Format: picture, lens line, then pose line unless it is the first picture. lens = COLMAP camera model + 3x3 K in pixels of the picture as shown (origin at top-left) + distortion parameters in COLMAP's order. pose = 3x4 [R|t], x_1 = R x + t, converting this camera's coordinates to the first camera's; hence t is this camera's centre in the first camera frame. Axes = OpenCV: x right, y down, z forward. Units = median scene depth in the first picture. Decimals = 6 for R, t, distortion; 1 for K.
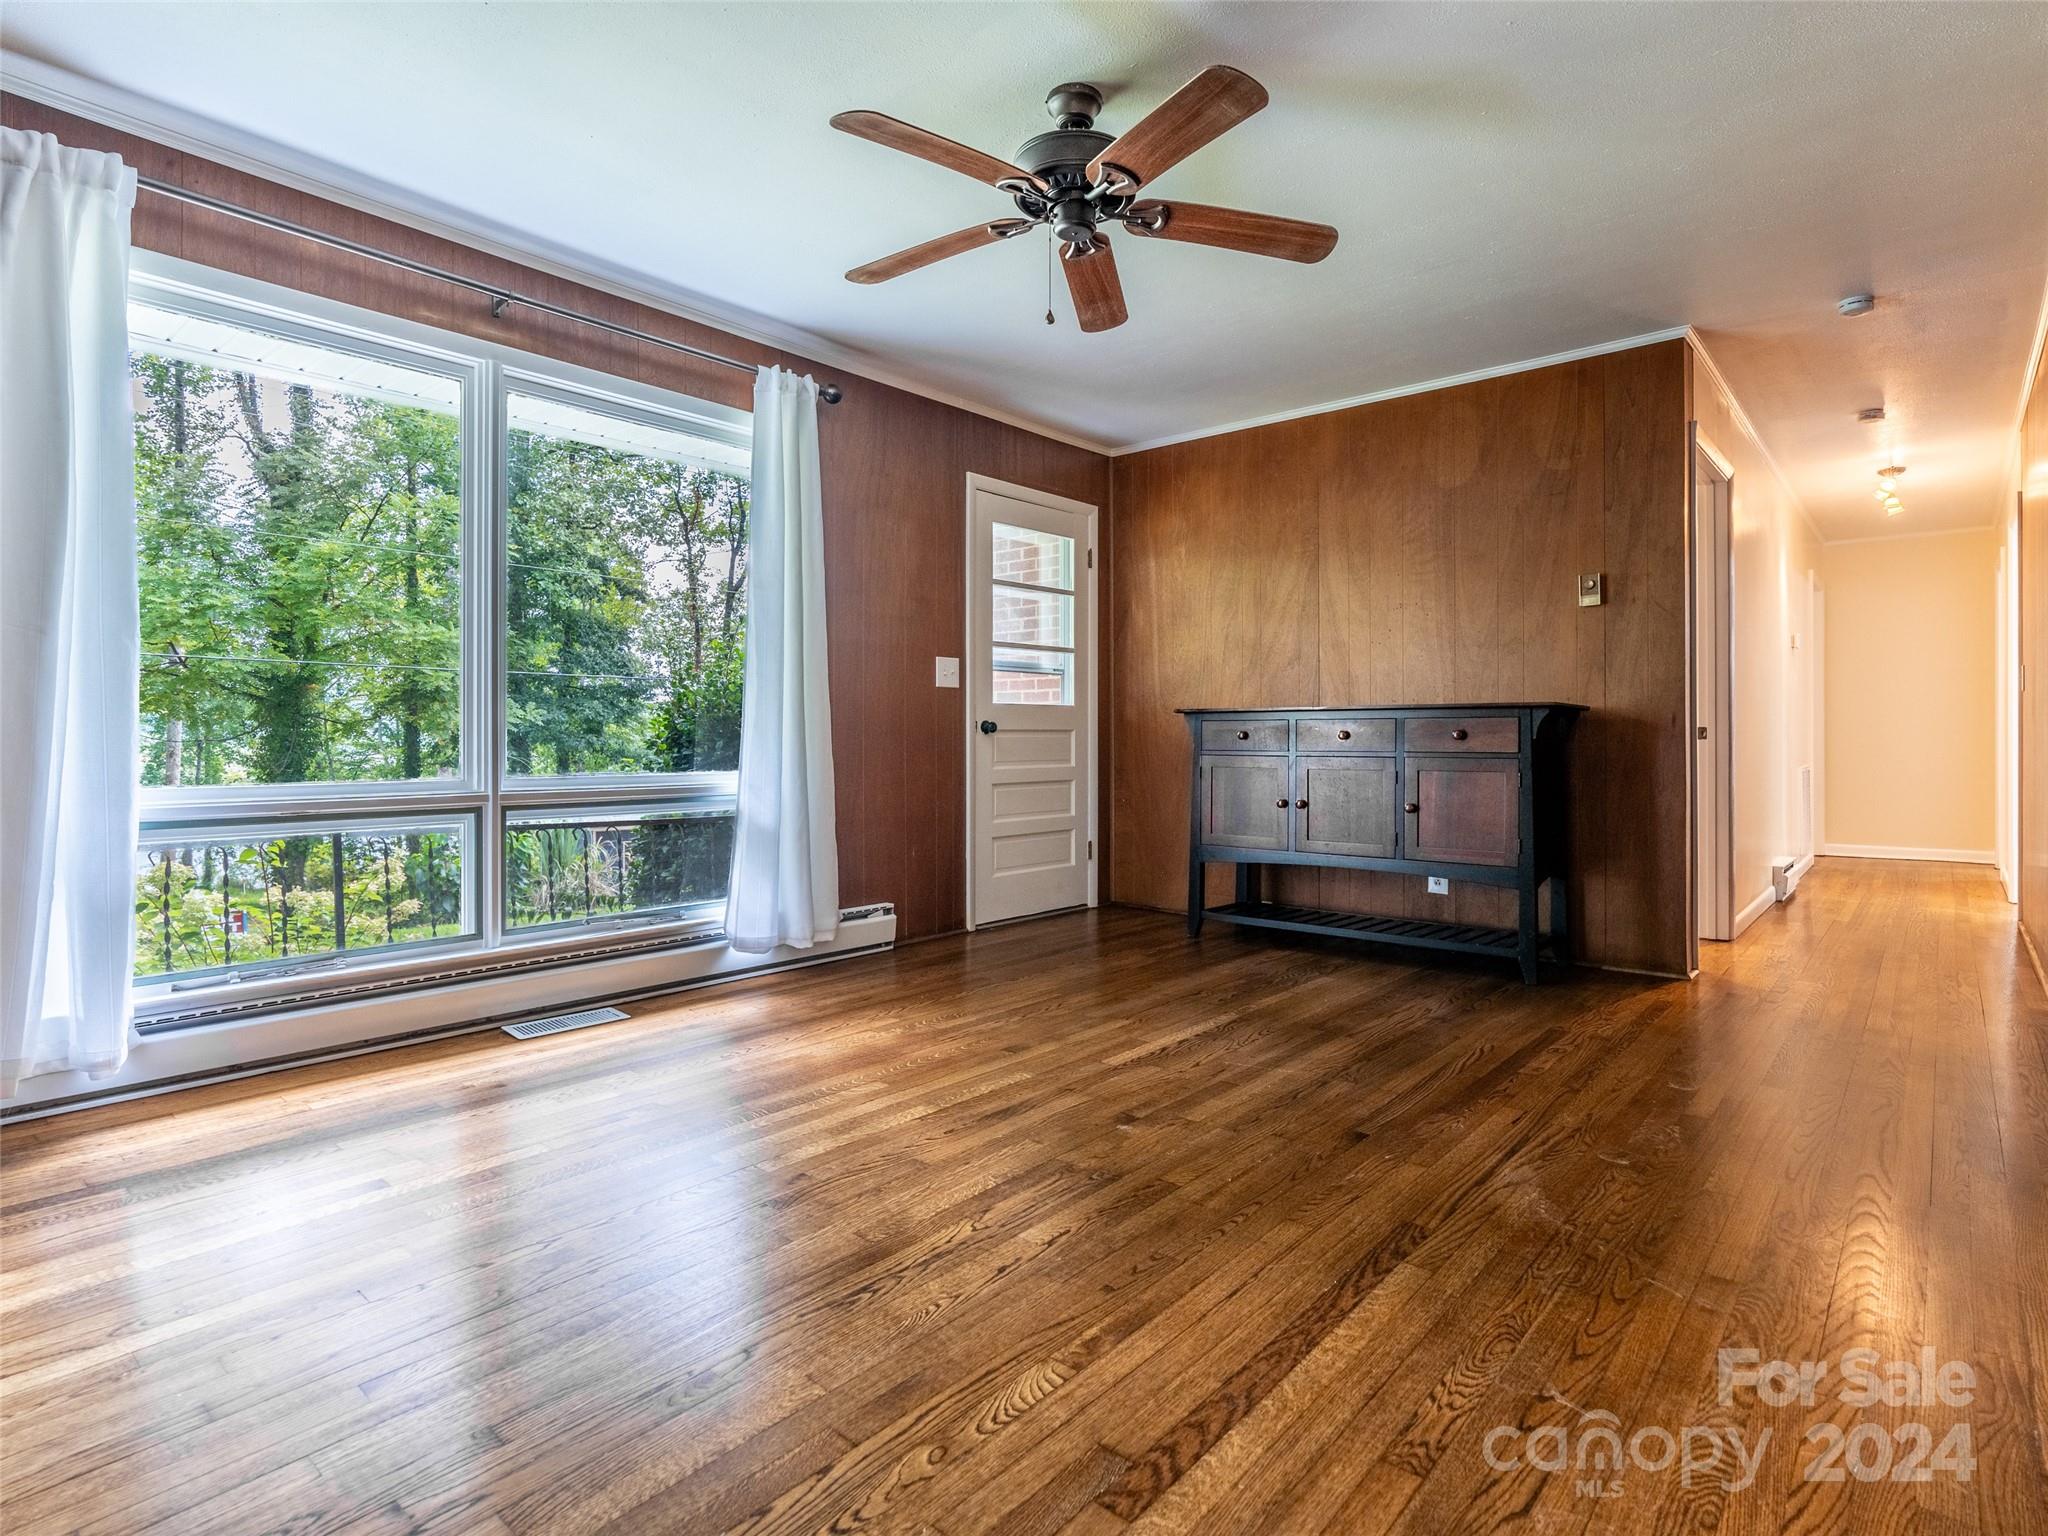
lens RADIAL K [[1050.8, 0, 1066.4], [0, 1050.8, 736.3], [0, 0, 1]] dist [-0.003108, 0.000152]
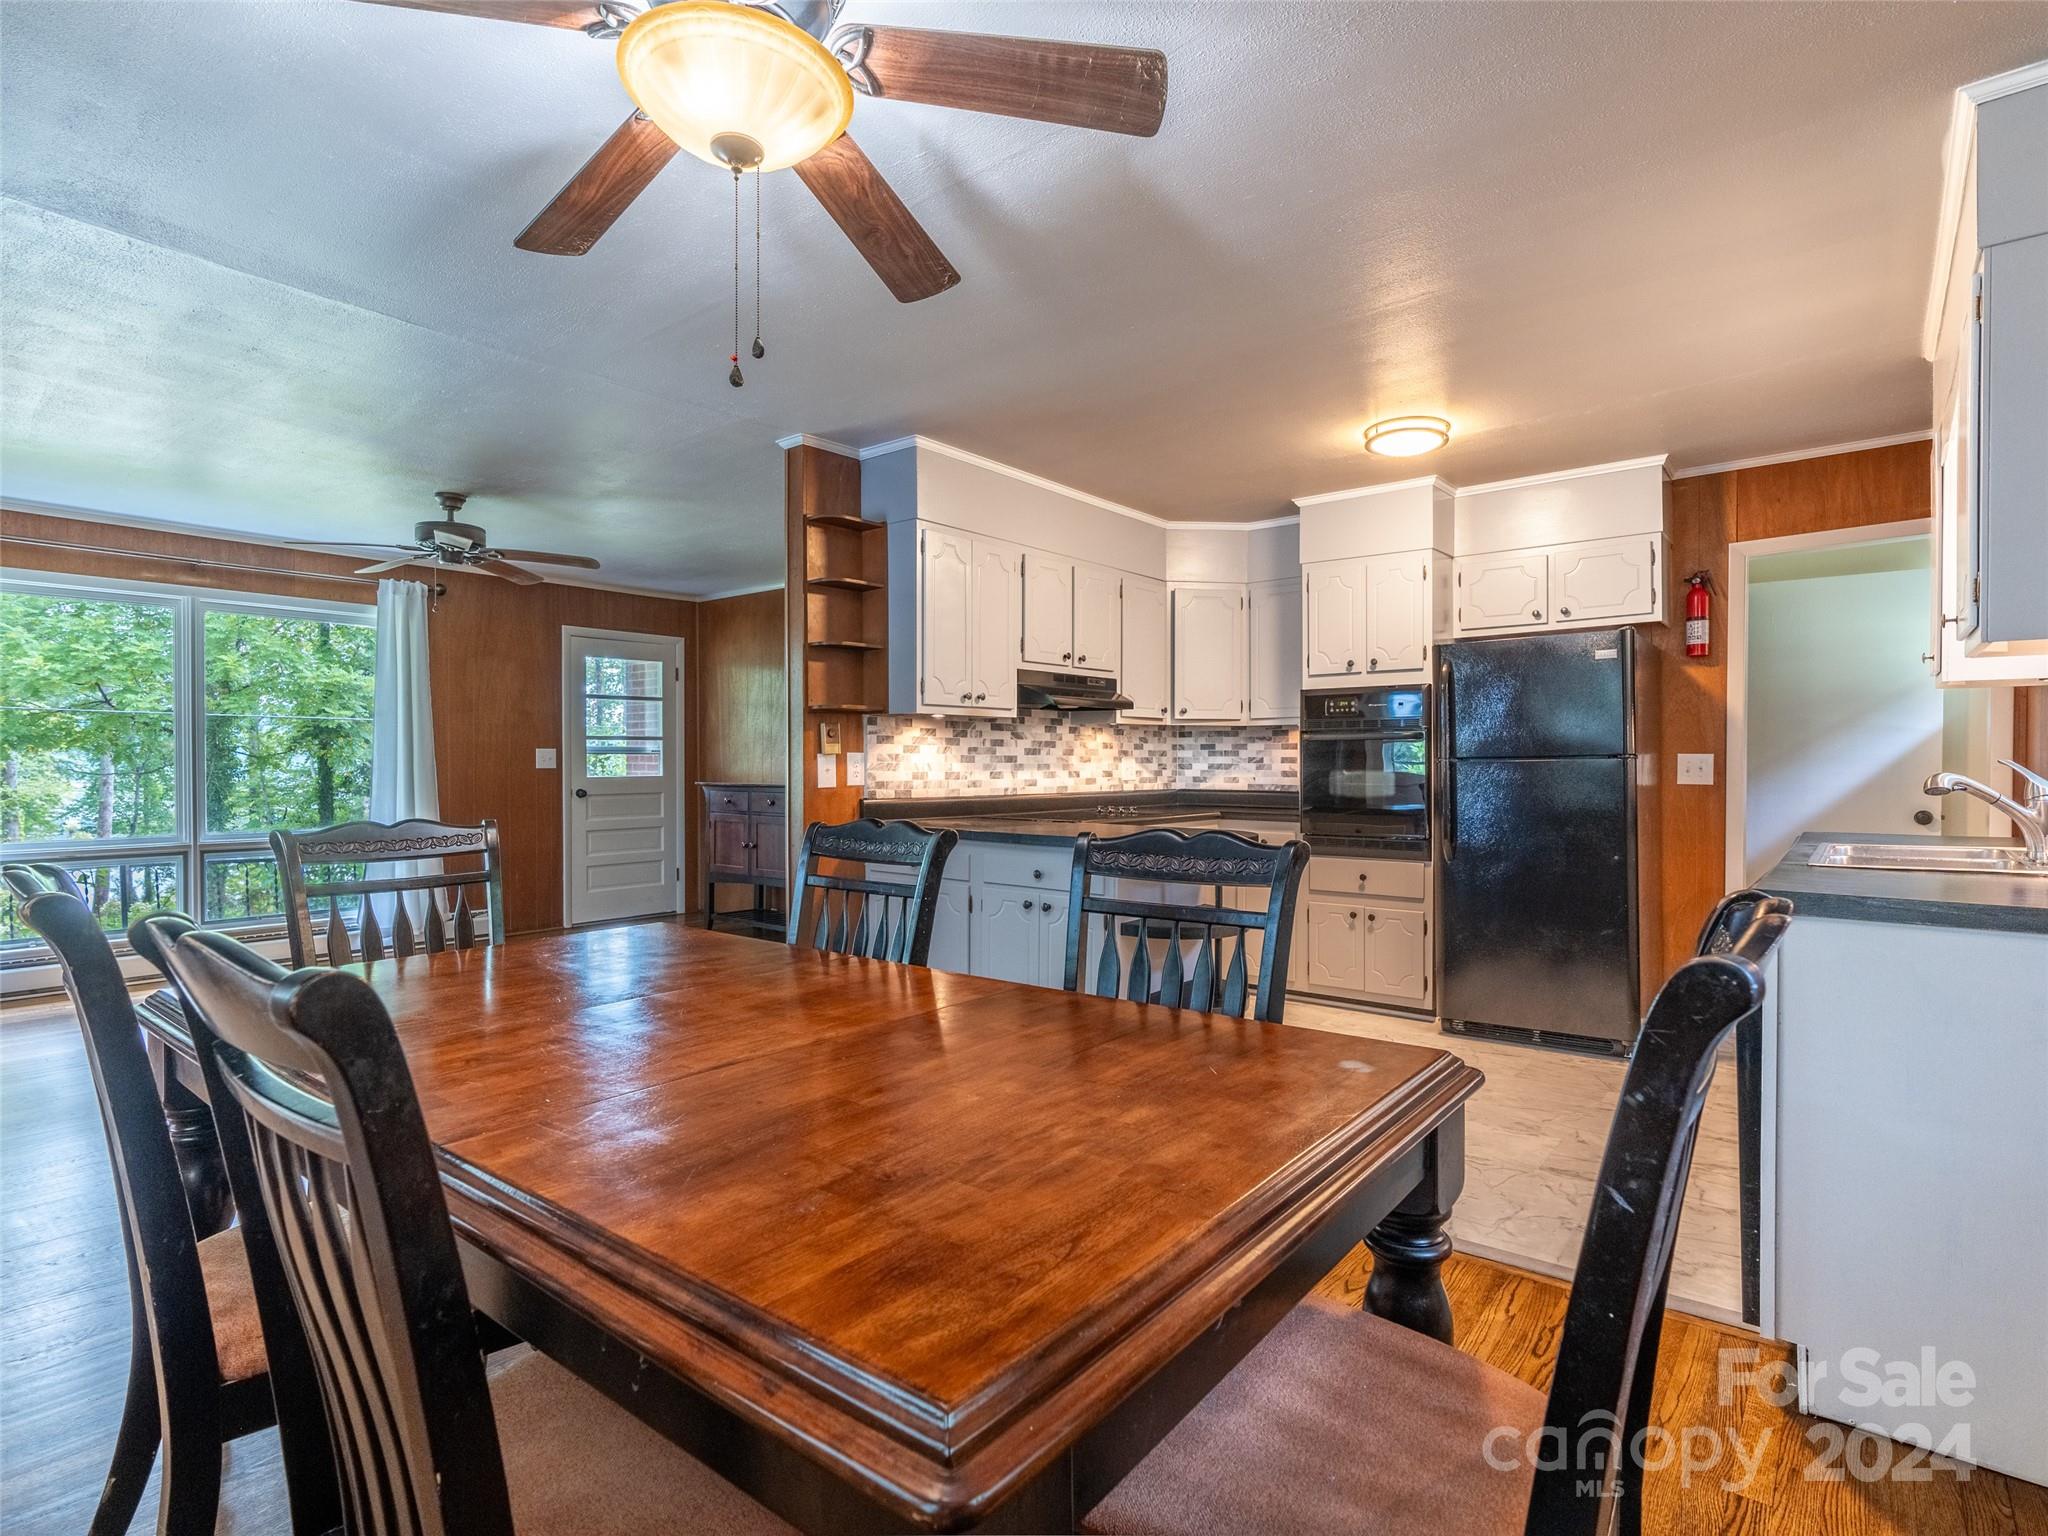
lens RADIAL K [[1031.3, 0, 1016.0], [0, 1031.3, 771.0], [0, 0, 1]] dist [0.000976, 0.000492]
pose [[0.999963, 0.000082, 0.008638, 0.625822], [-0.000179, 0.999937, 0.011248, -0.067098], [-0.008636, -0.011249, 0.999899, -0.566051]]
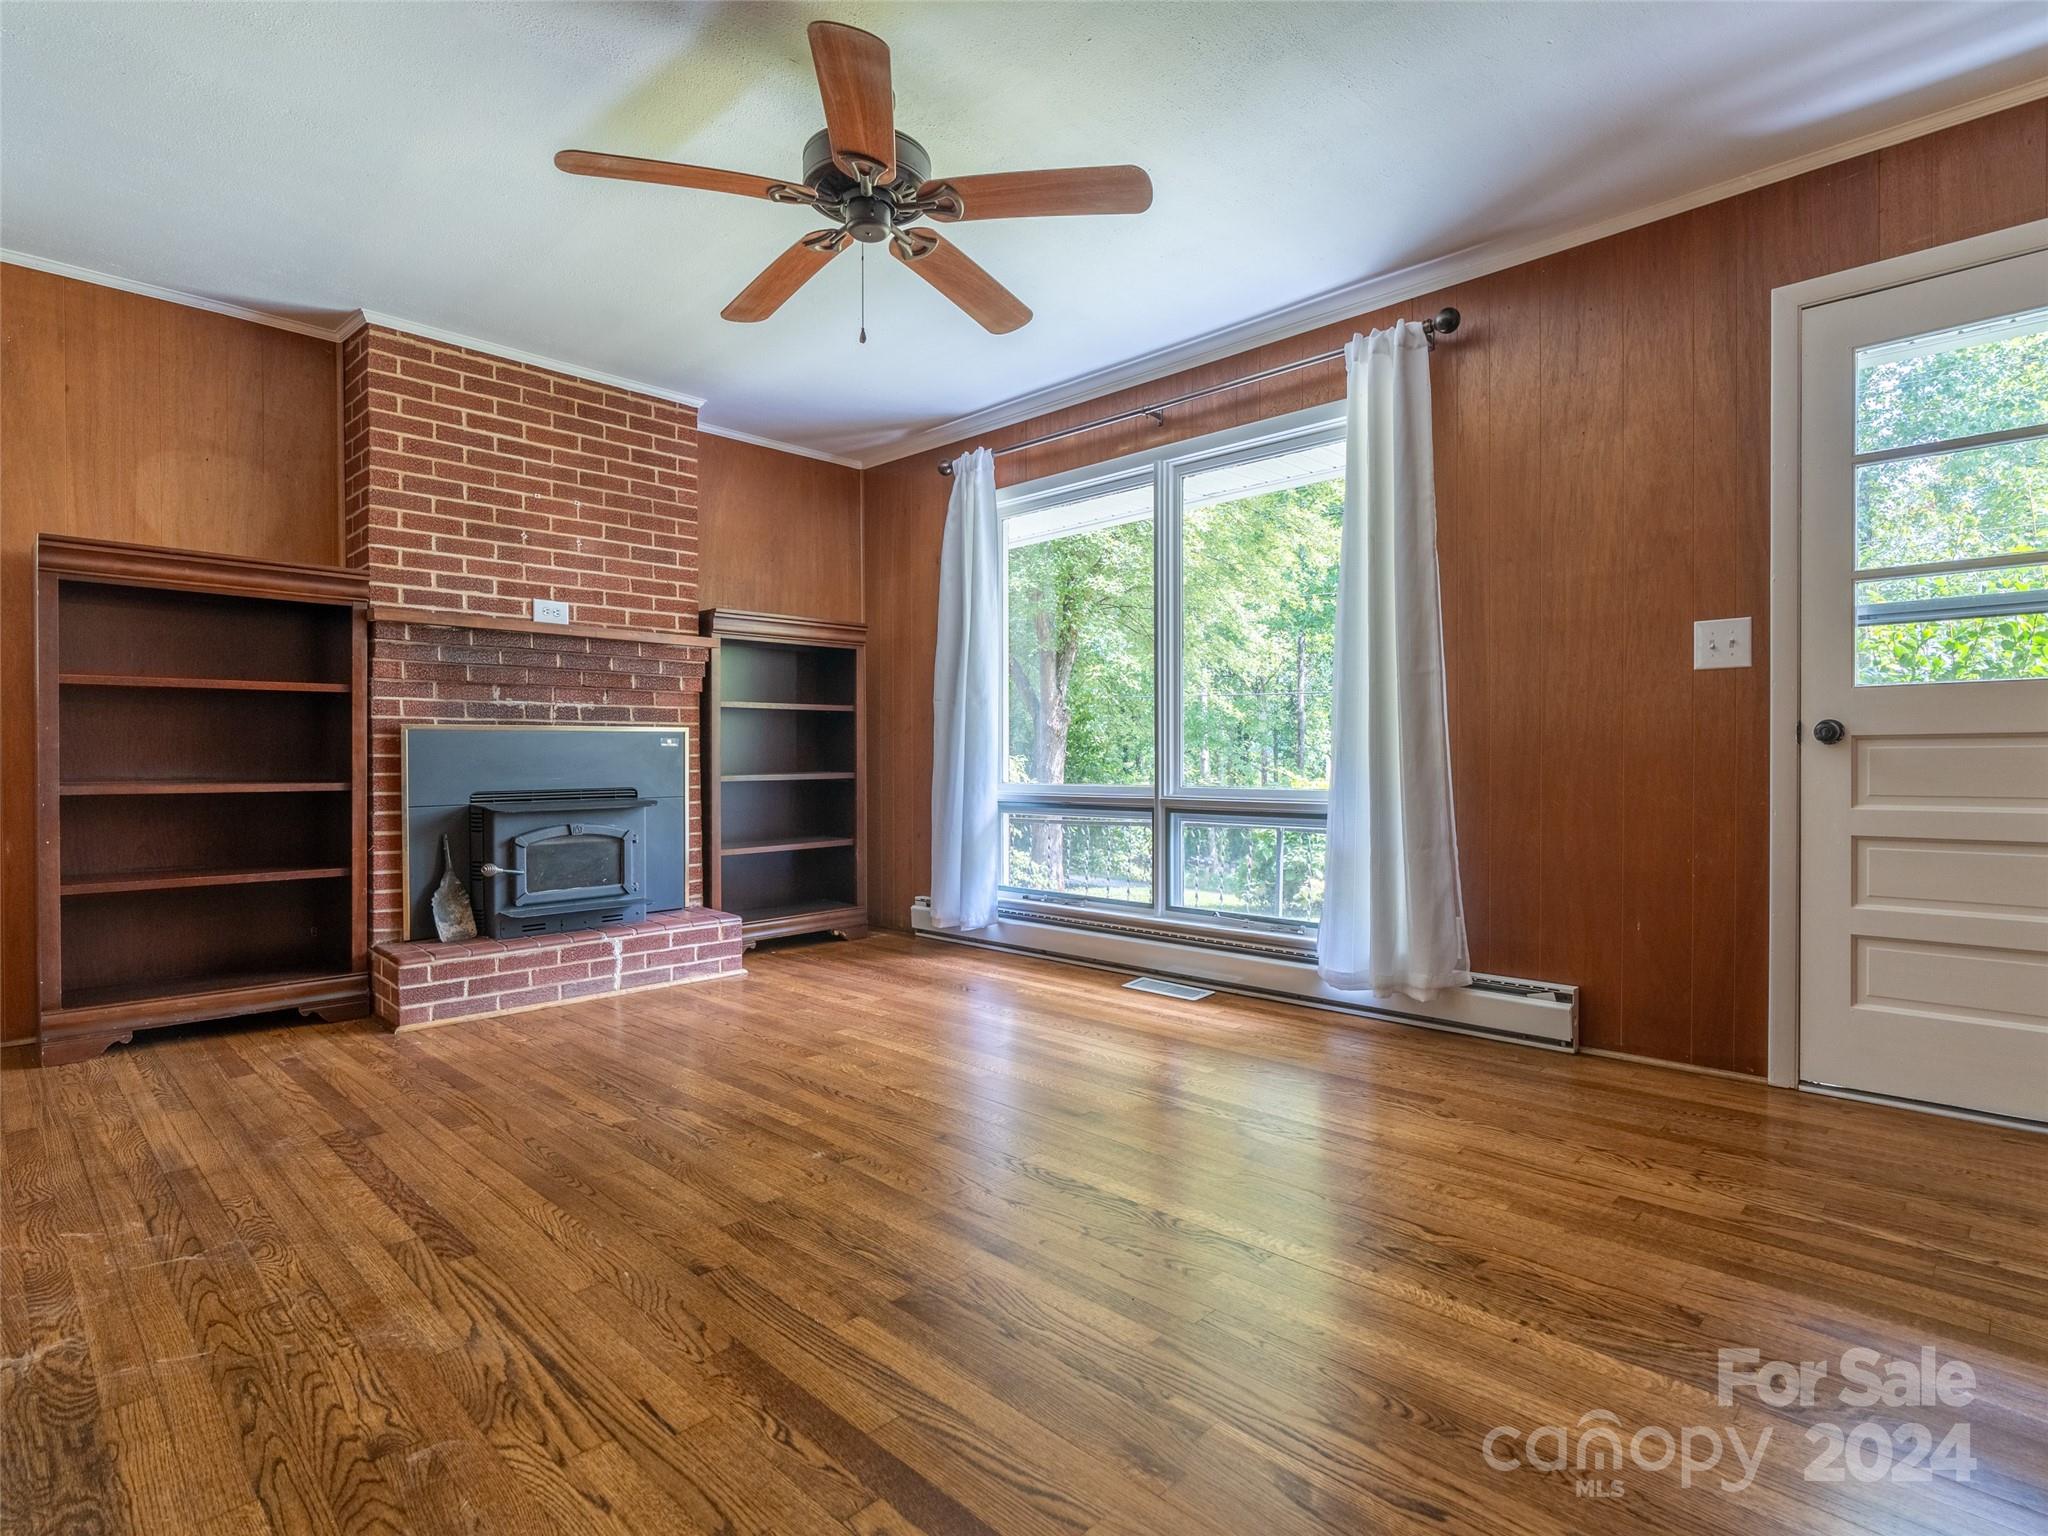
lens RADIAL K [[1038.2, 0, 1049.9], [0, 1038.2, 771.1], [0, 0, 1]] dist [-0.009291, 0.000644]
pose [[-0.055458, 0.013222, -0.998373, 0.569284], [0.004943, 0.999904, 0.012968, 0.003366], [0.998449, -0.004216, -0.055518, 0.725554]]
